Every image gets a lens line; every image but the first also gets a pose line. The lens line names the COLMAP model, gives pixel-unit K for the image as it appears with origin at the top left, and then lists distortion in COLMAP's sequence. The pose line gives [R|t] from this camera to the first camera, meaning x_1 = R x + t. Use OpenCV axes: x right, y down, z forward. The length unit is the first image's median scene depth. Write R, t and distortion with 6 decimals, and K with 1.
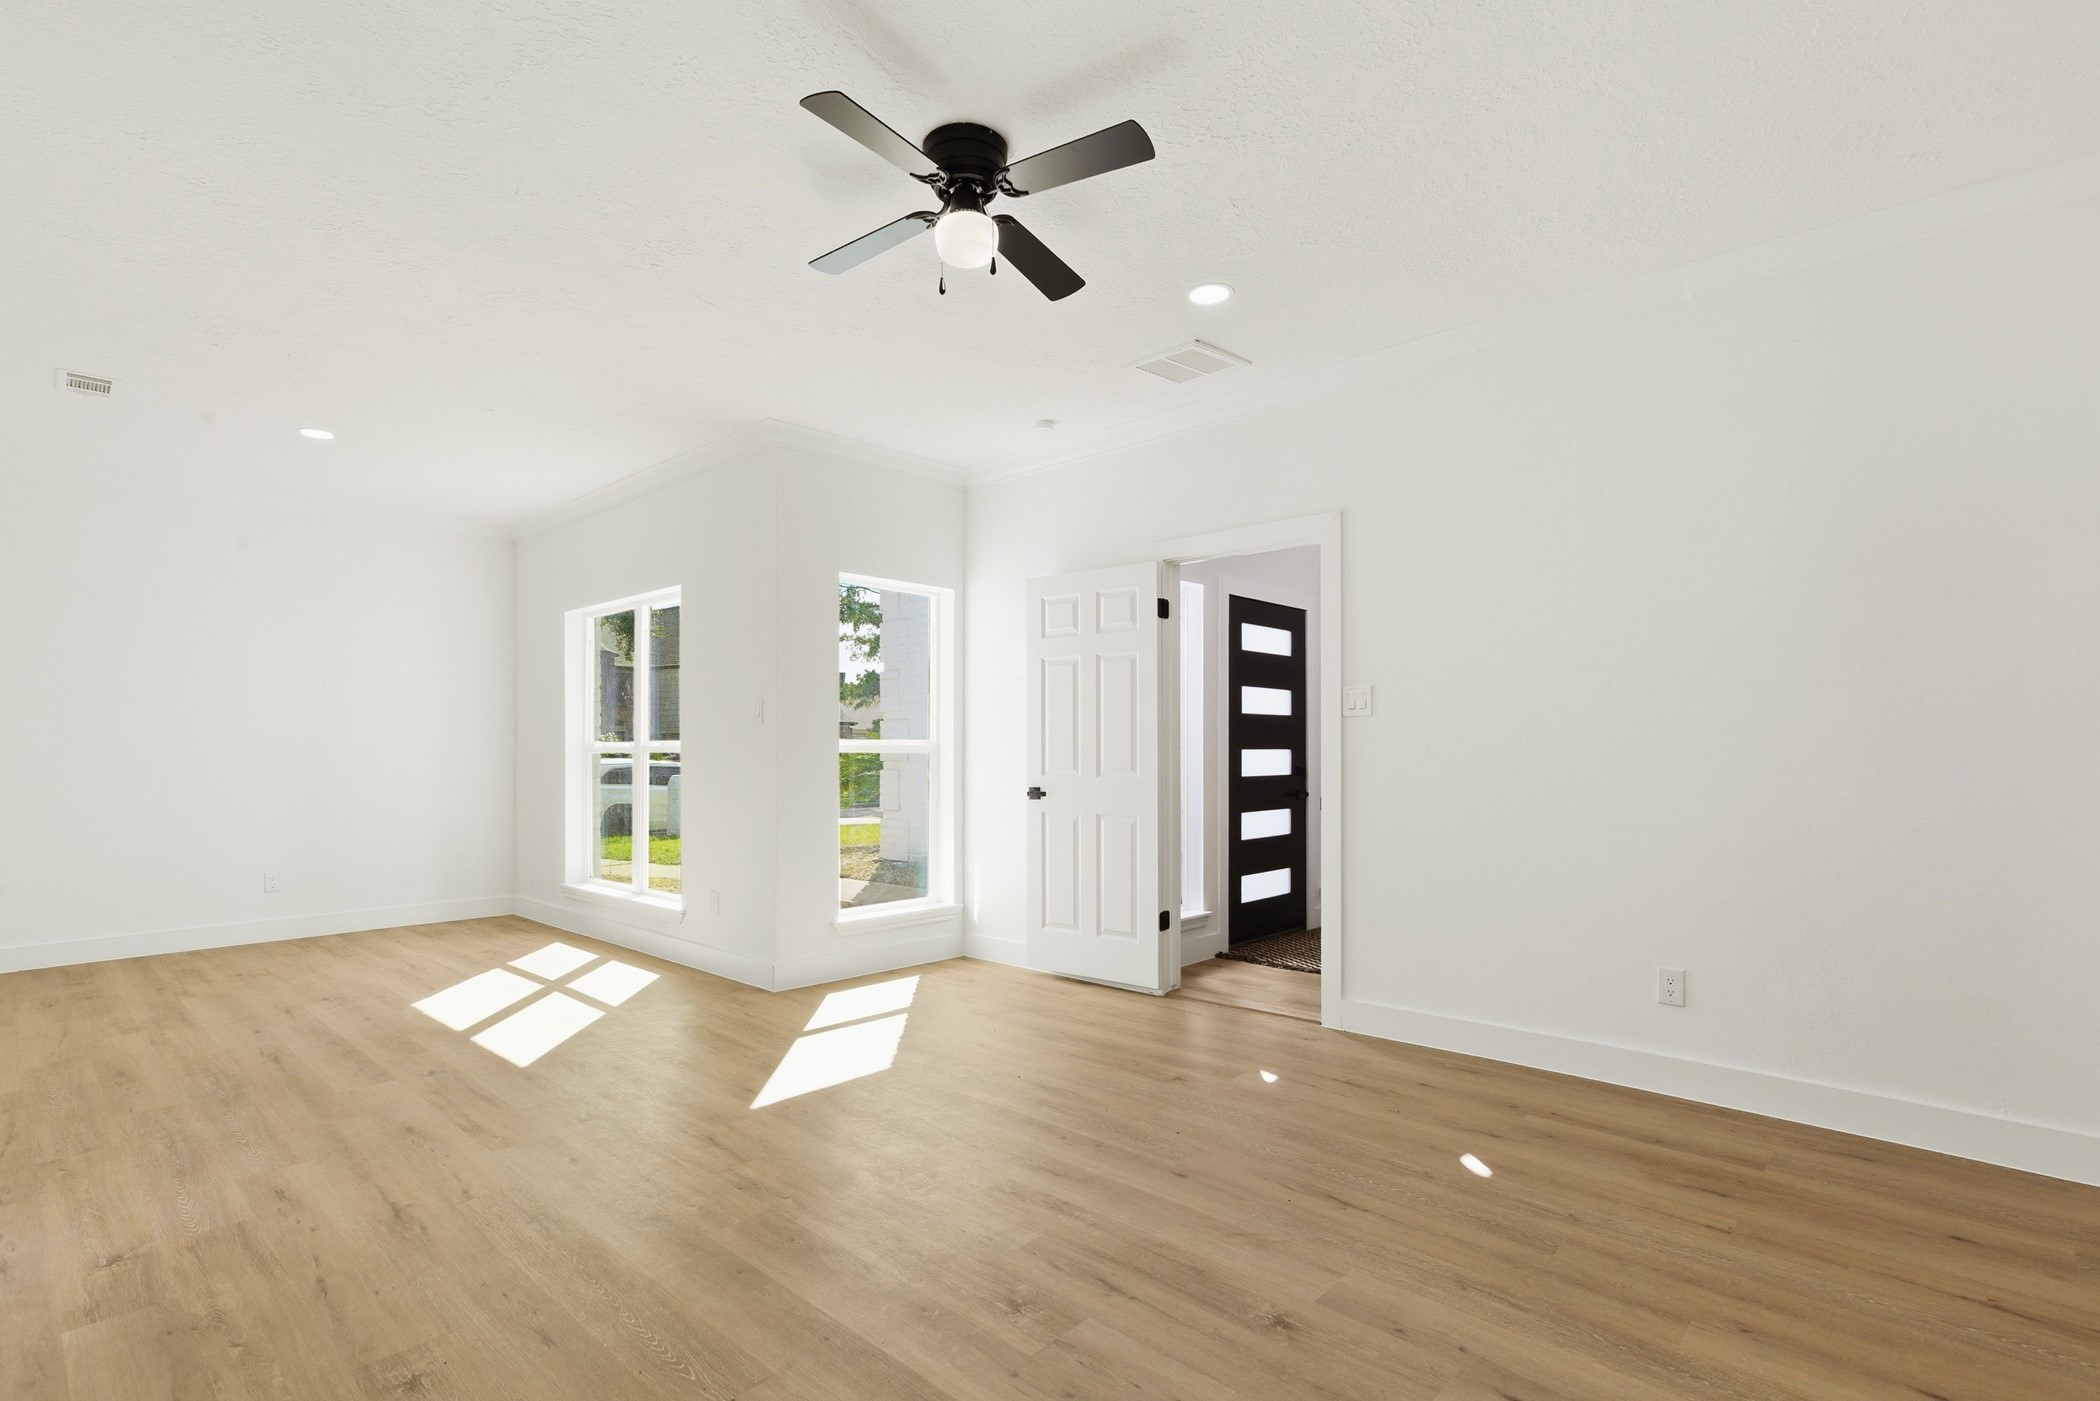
lens RADIAL K [[971.2, 0, 1031.0], [0, 971.2, 726.2], [0, 0, 1]] dist [-0.001860, 0.000845]
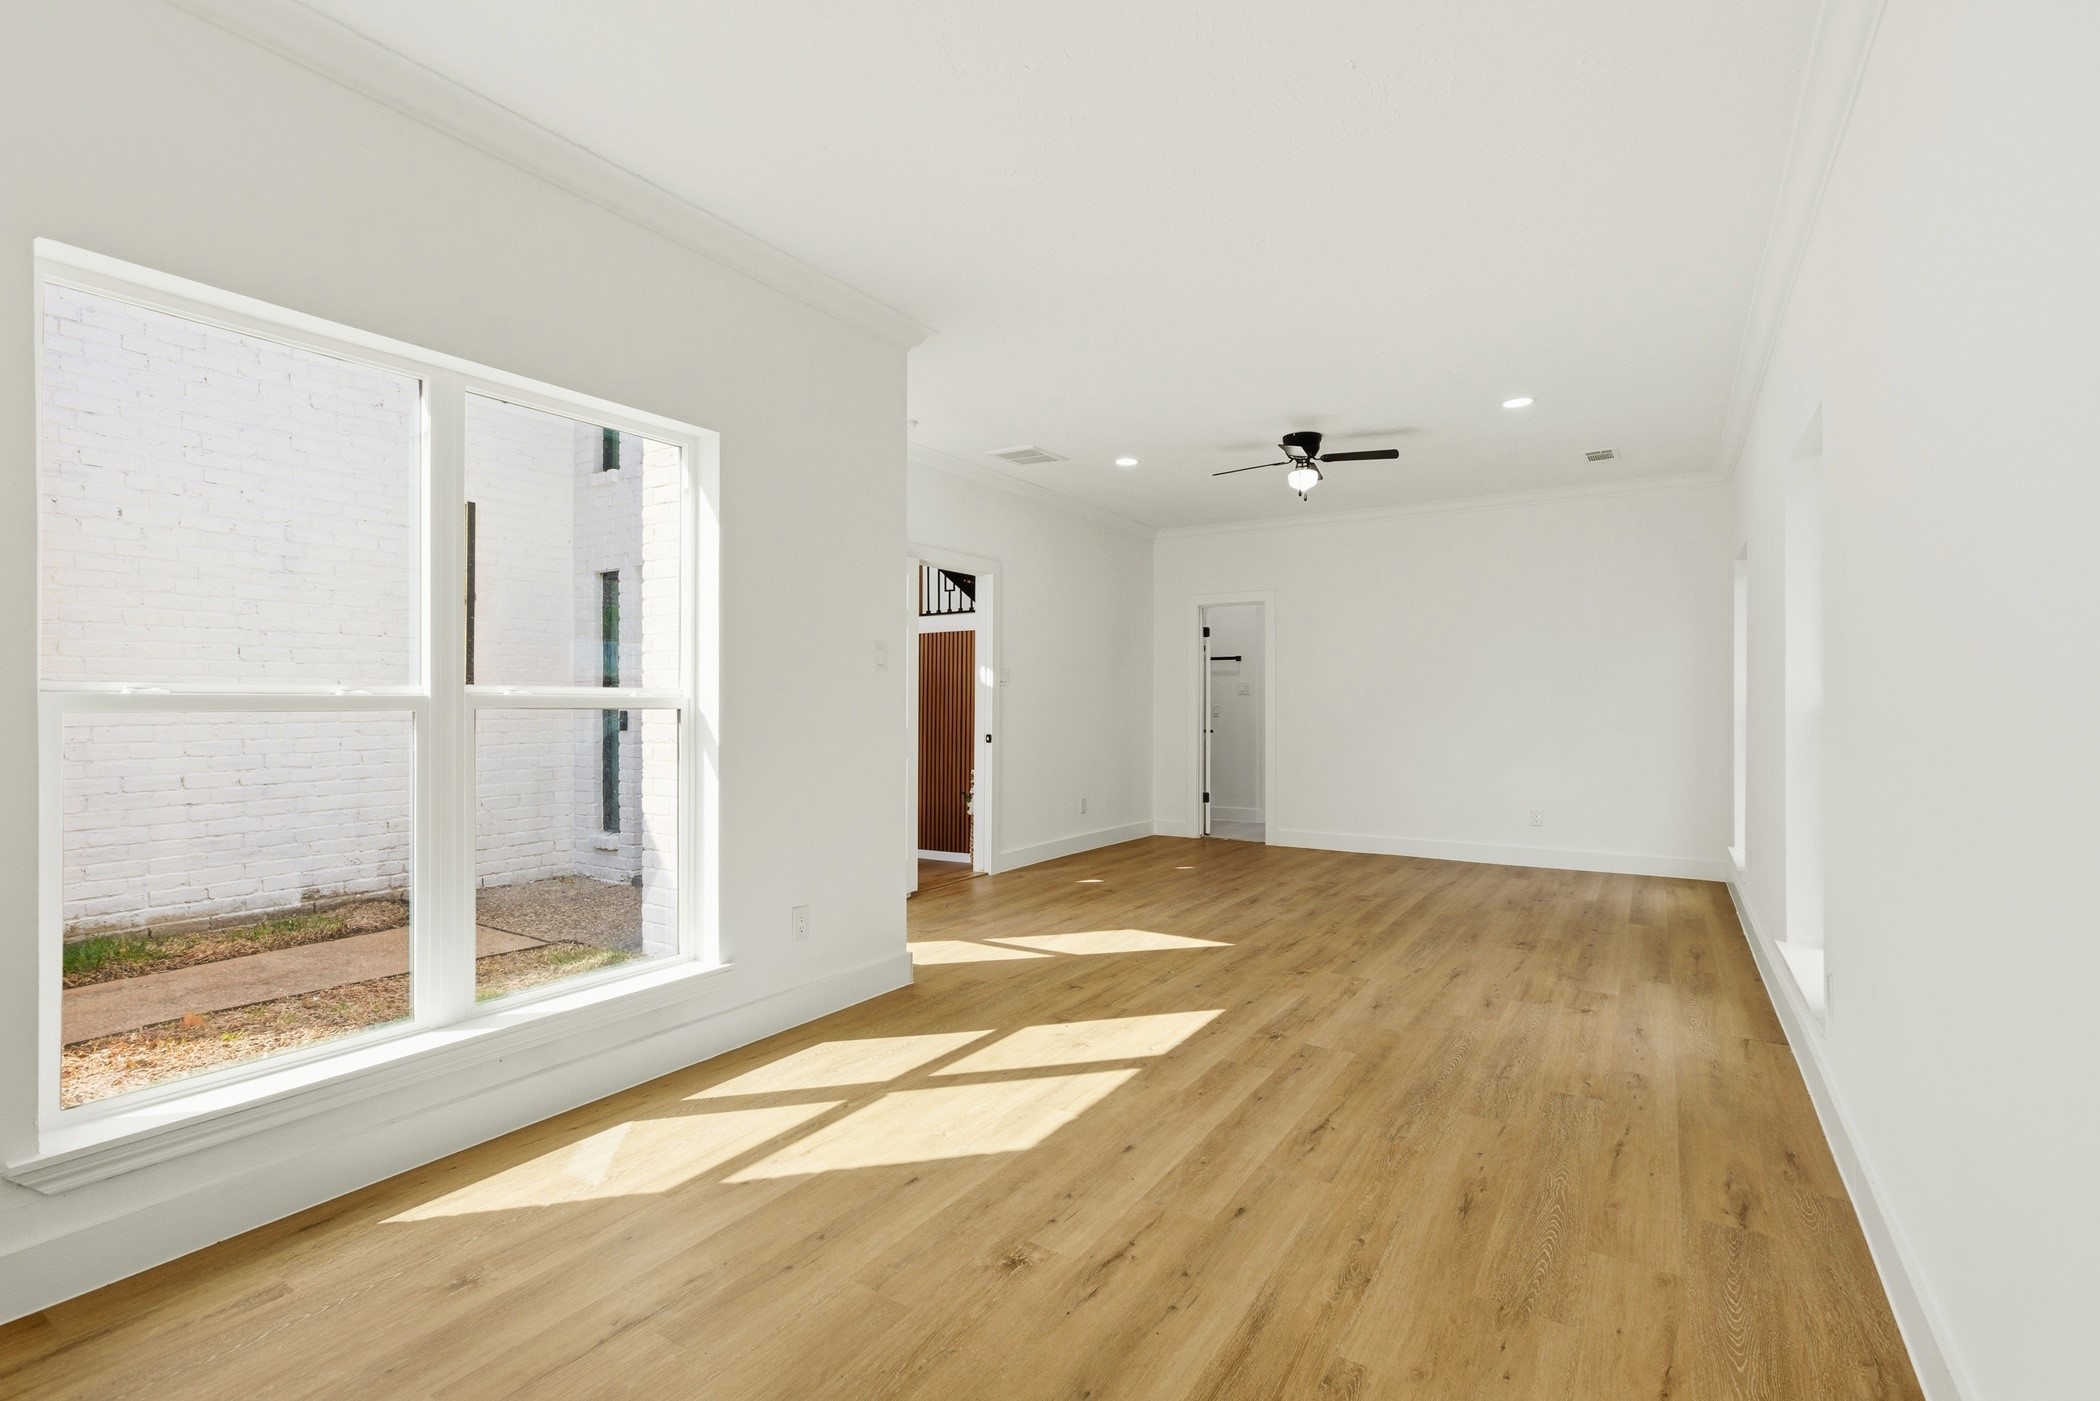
lens RADIAL K [[971.2, 0, 1031.0], [0, 971.2, 726.2], [0, 0, 1]] dist [-0.001860, 0.000845]
pose [[-0.169311, -0.024094, 0.985268, -1.800338], [-0.029825, 0.999369, 0.019313, 0.039358], [-0.985111, -0.026116, -0.169922, 1.665566]]
